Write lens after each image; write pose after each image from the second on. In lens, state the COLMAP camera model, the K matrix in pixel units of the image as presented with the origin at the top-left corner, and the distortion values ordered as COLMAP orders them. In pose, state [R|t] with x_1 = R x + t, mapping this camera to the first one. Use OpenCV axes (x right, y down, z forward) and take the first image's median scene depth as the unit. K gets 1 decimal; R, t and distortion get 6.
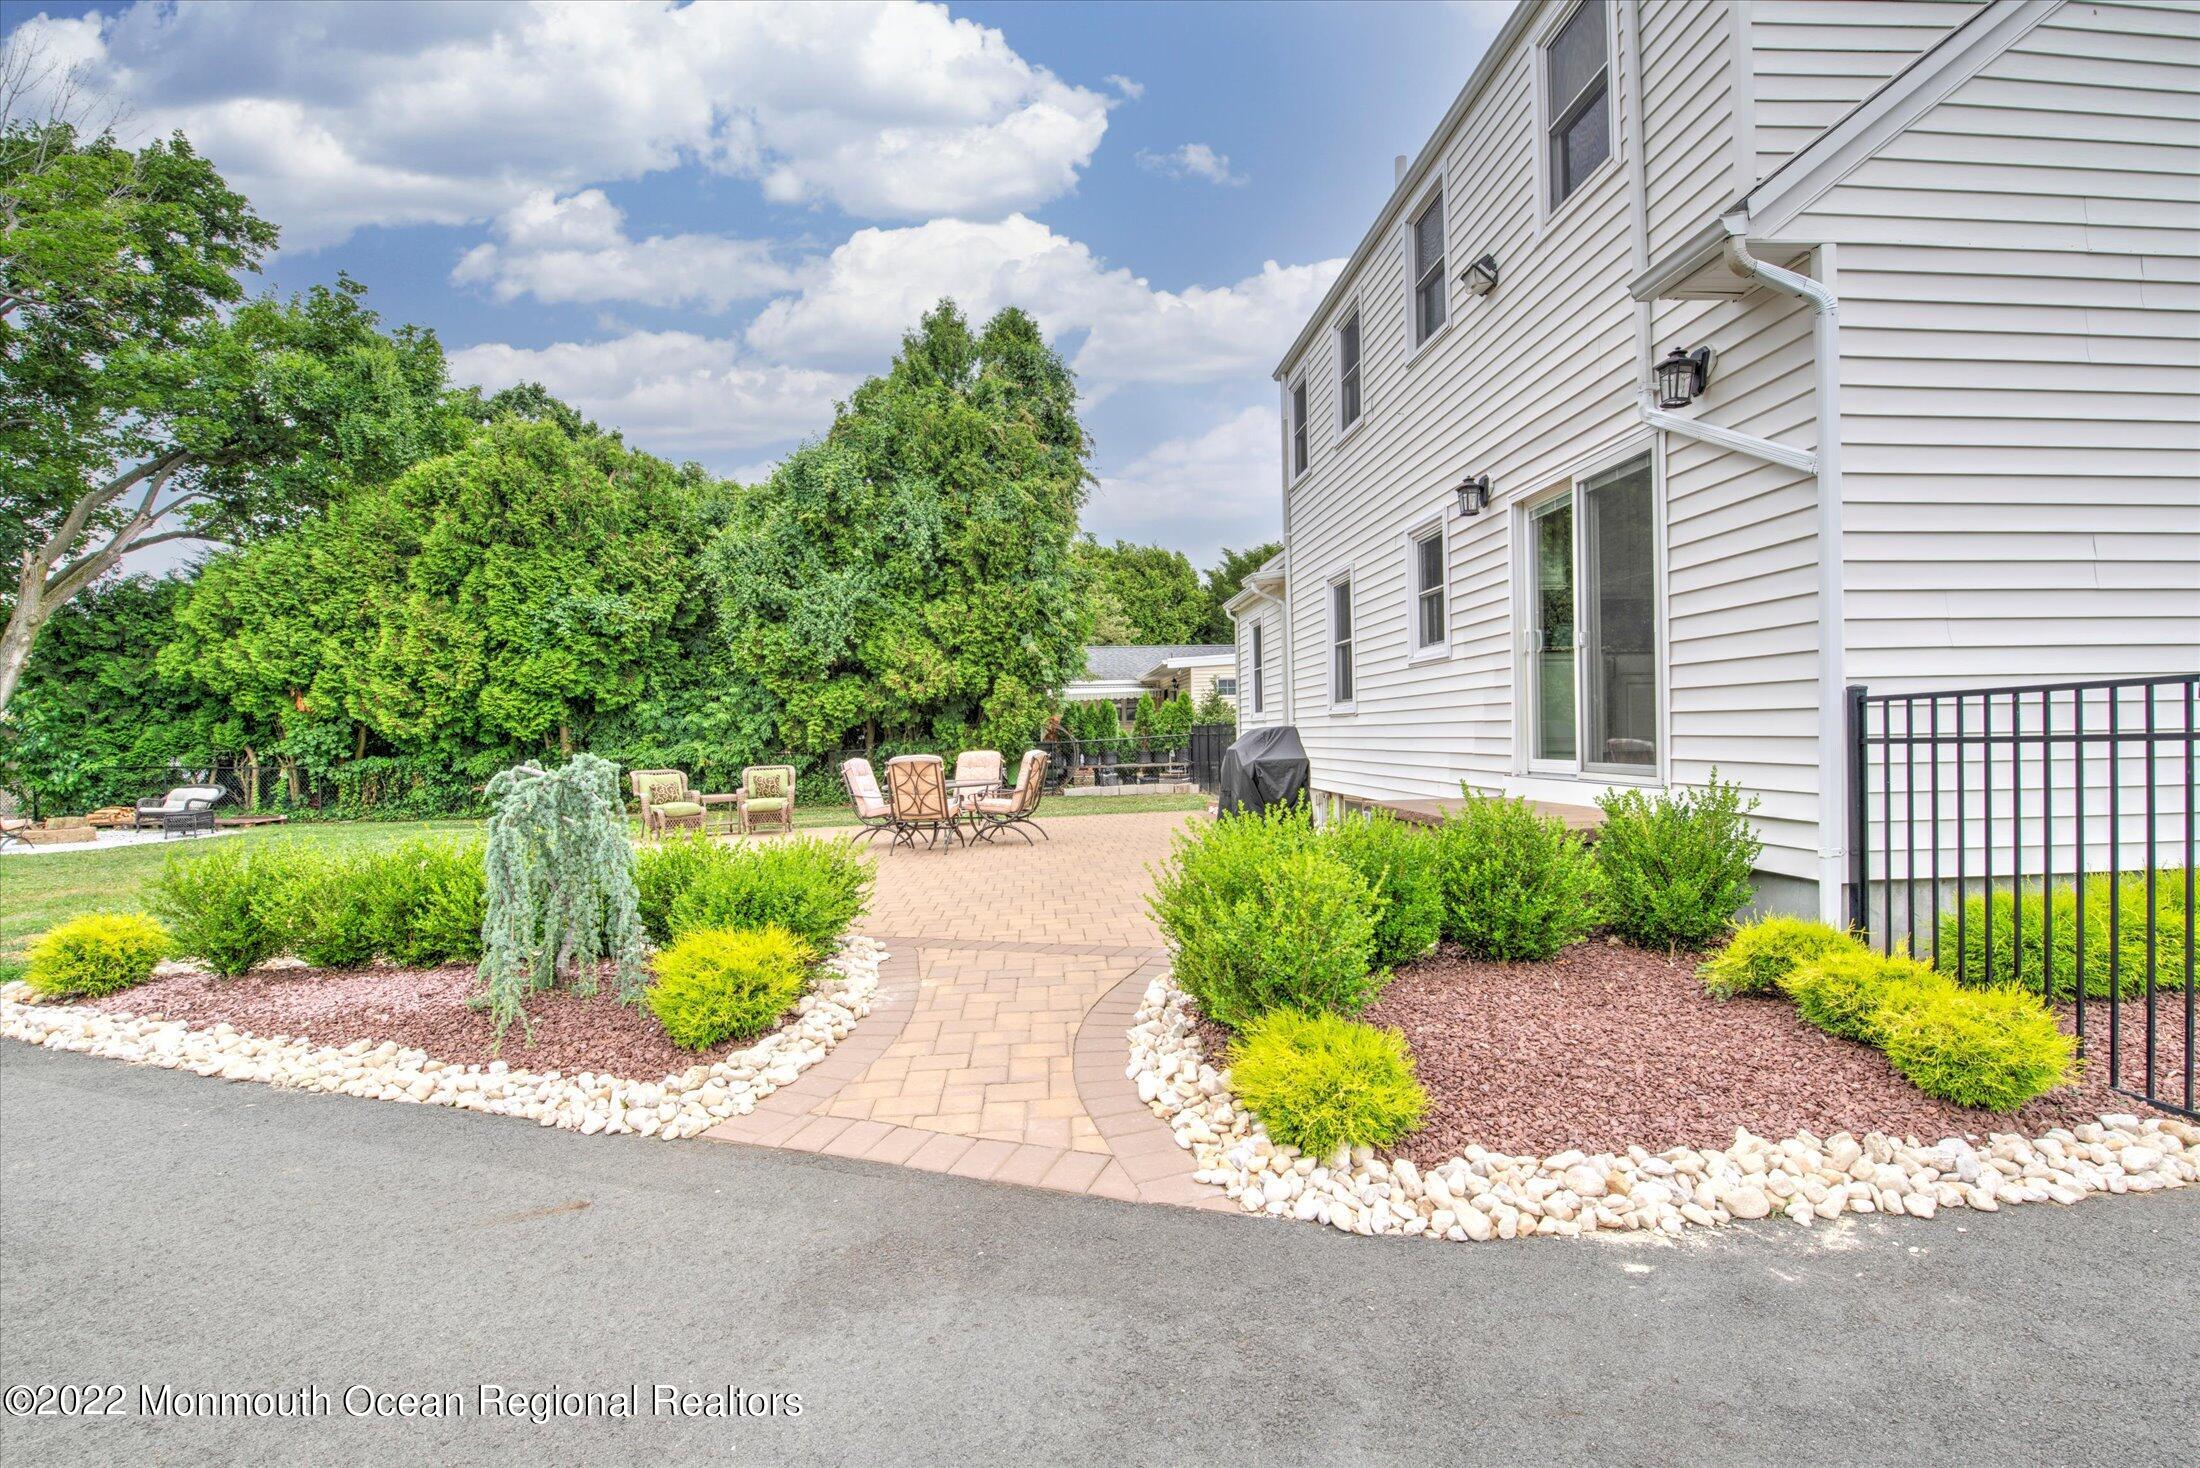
lens RADIAL K [[1006.9, 0, 1111.6], [0, 1006.9, 751.2], [0, 0, 1]] dist [-0.000808, -0.003447]
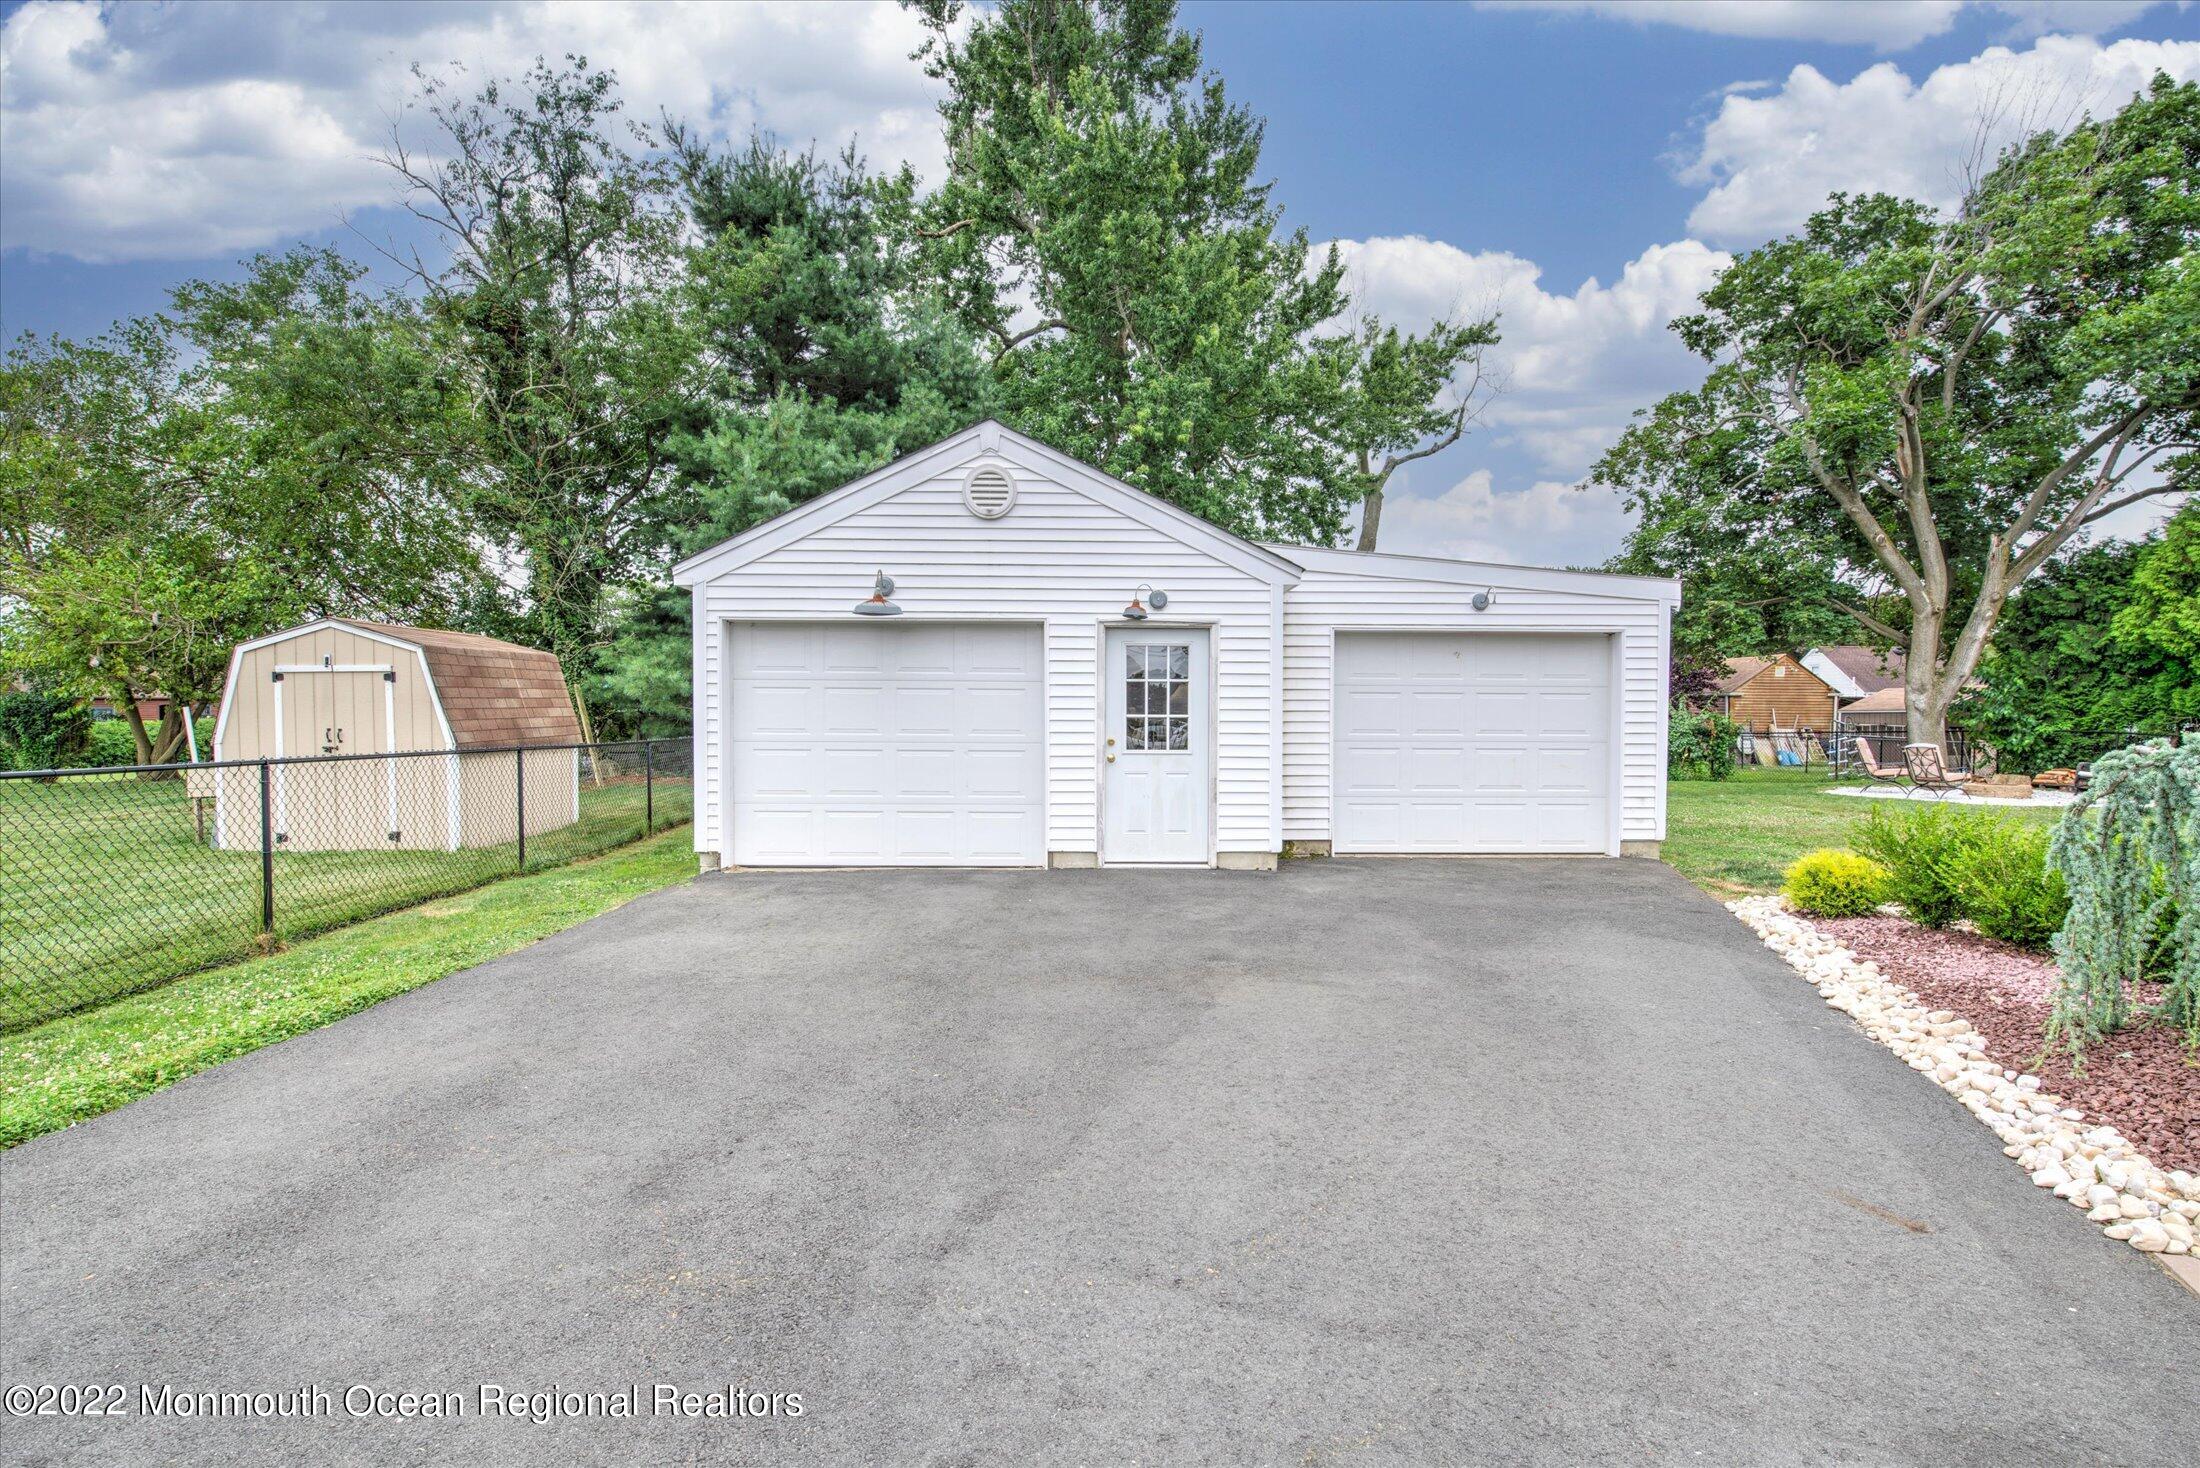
lens RADIAL K [[1006.9, 0, 1132.5], [0, 1006.9, 727.7], [0, 0, 1]] dist [-0.000808, -0.003447]
pose [[-0.002441, 0.032541, -0.999467, 0.044903], [-0.020632, 0.999256, 0.032585, -0.001612], [0.999784, 0.020701, -0.001768, 0.035600]]
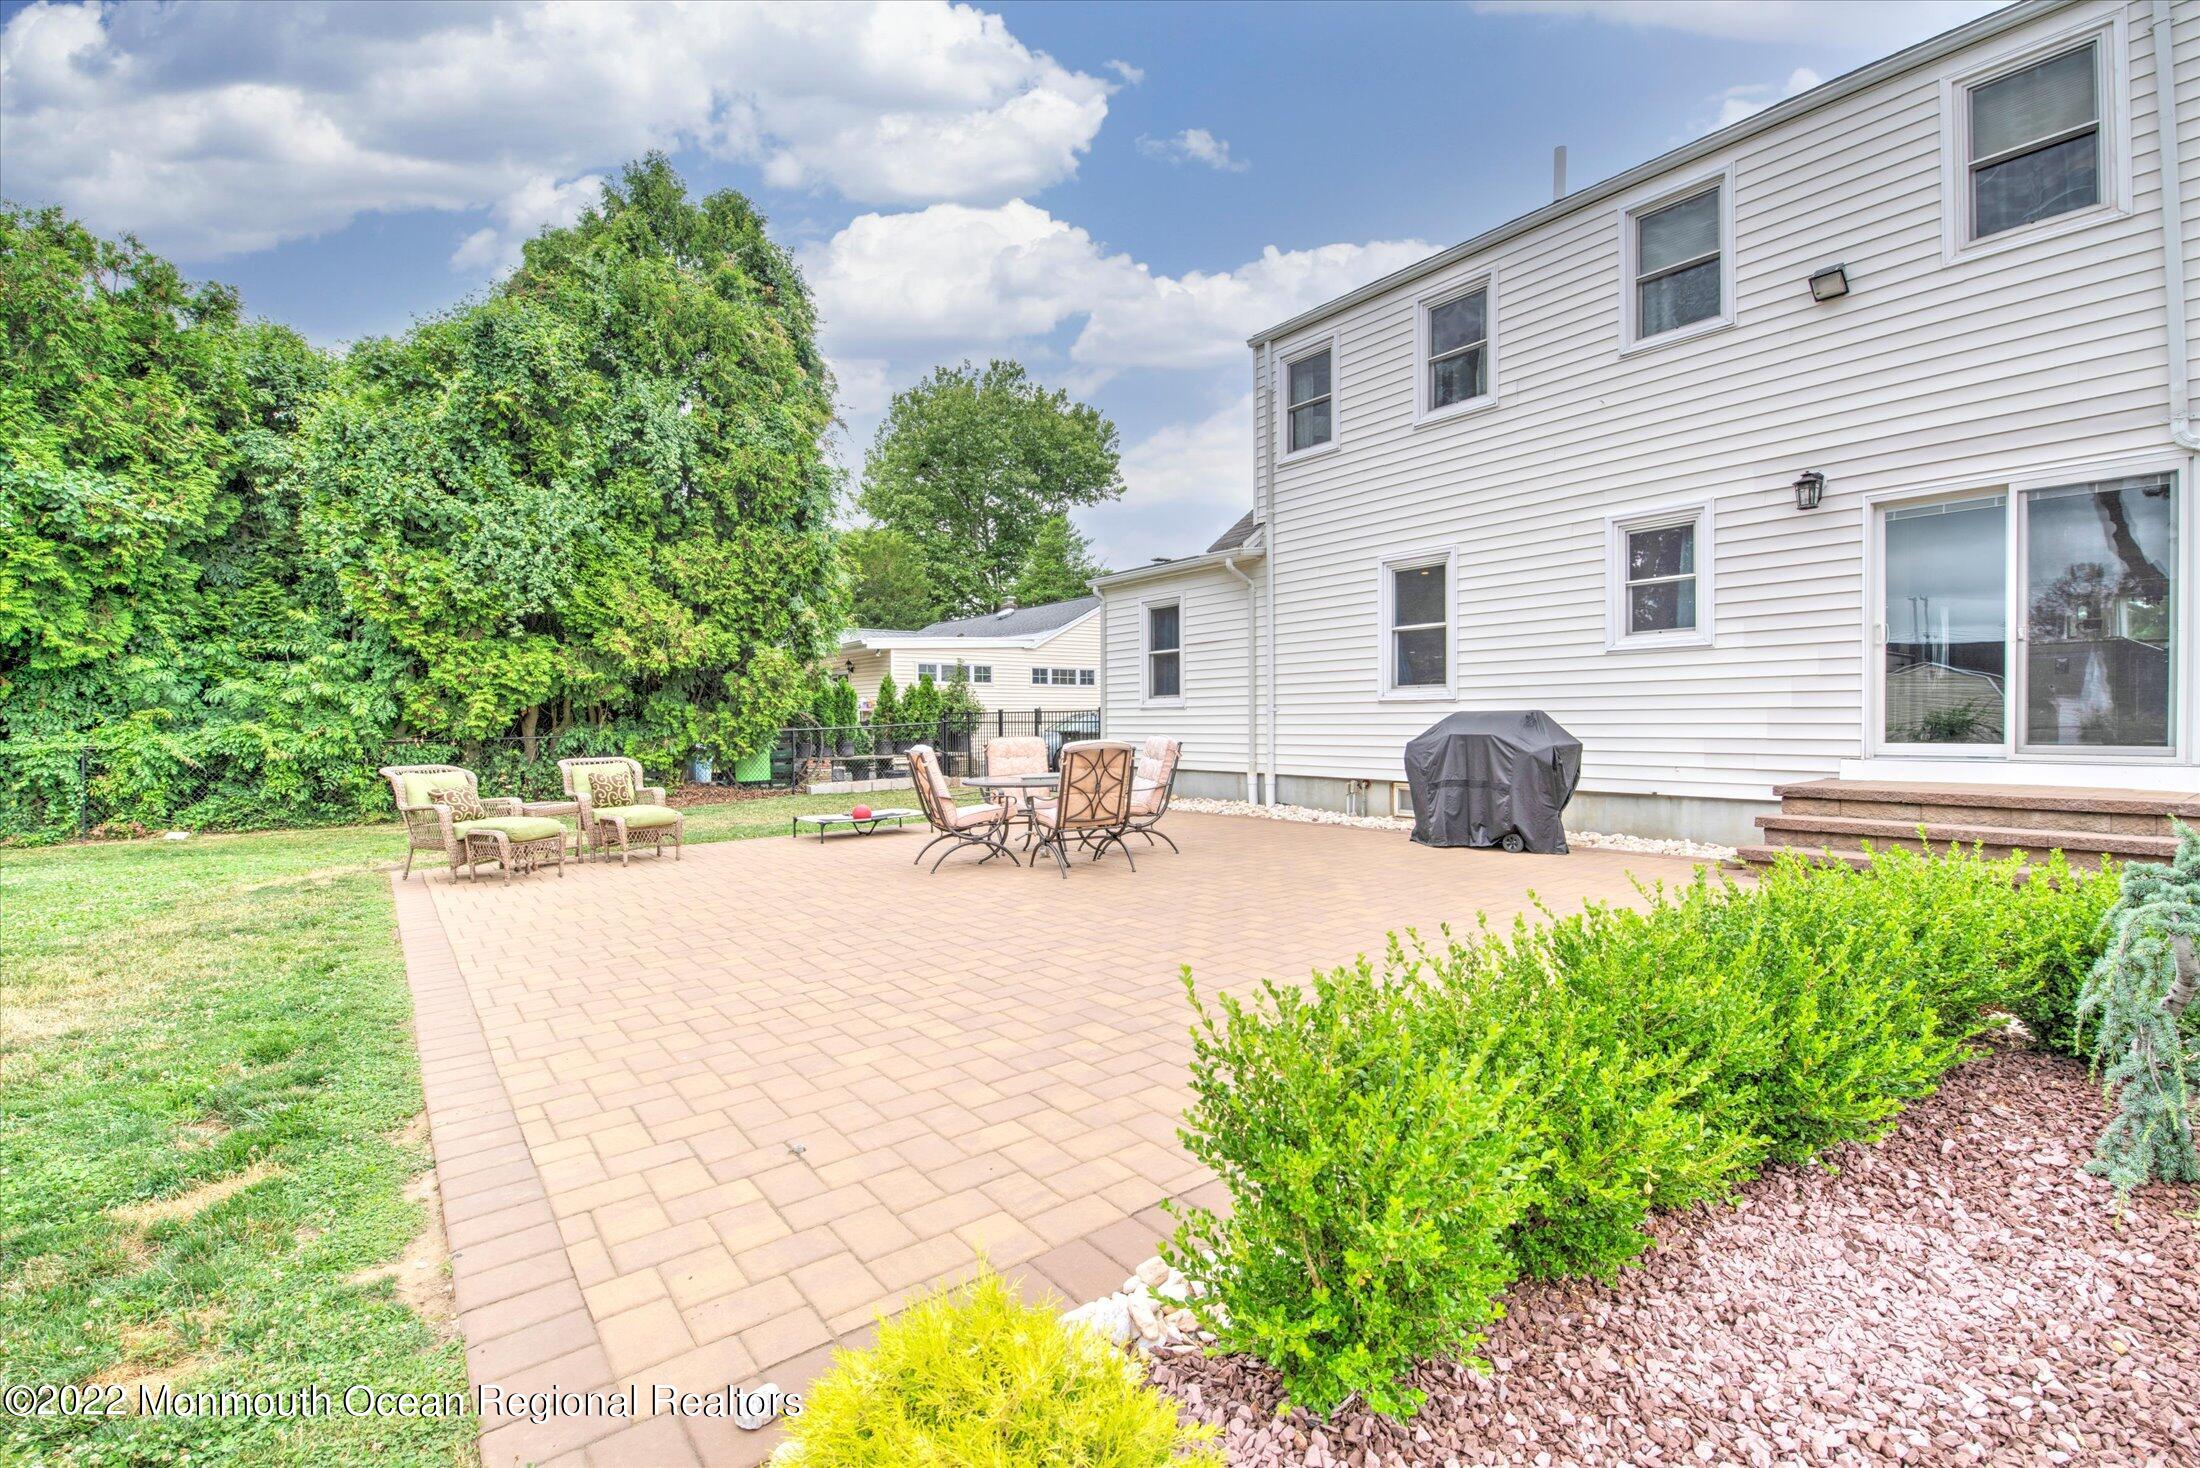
lens RADIAL K [[1006.9, 0, 1103.5], [0, 1006.9, 735.7], [0, 0, 1]] dist [-0.000808, -0.003447]
pose [[0.849597, 0.008246, 0.527368, -0.301813], [-0.002287, 0.999926, -0.011951, 0.004990], [-0.527427, 0.008948, 0.849553, 0.187905]]
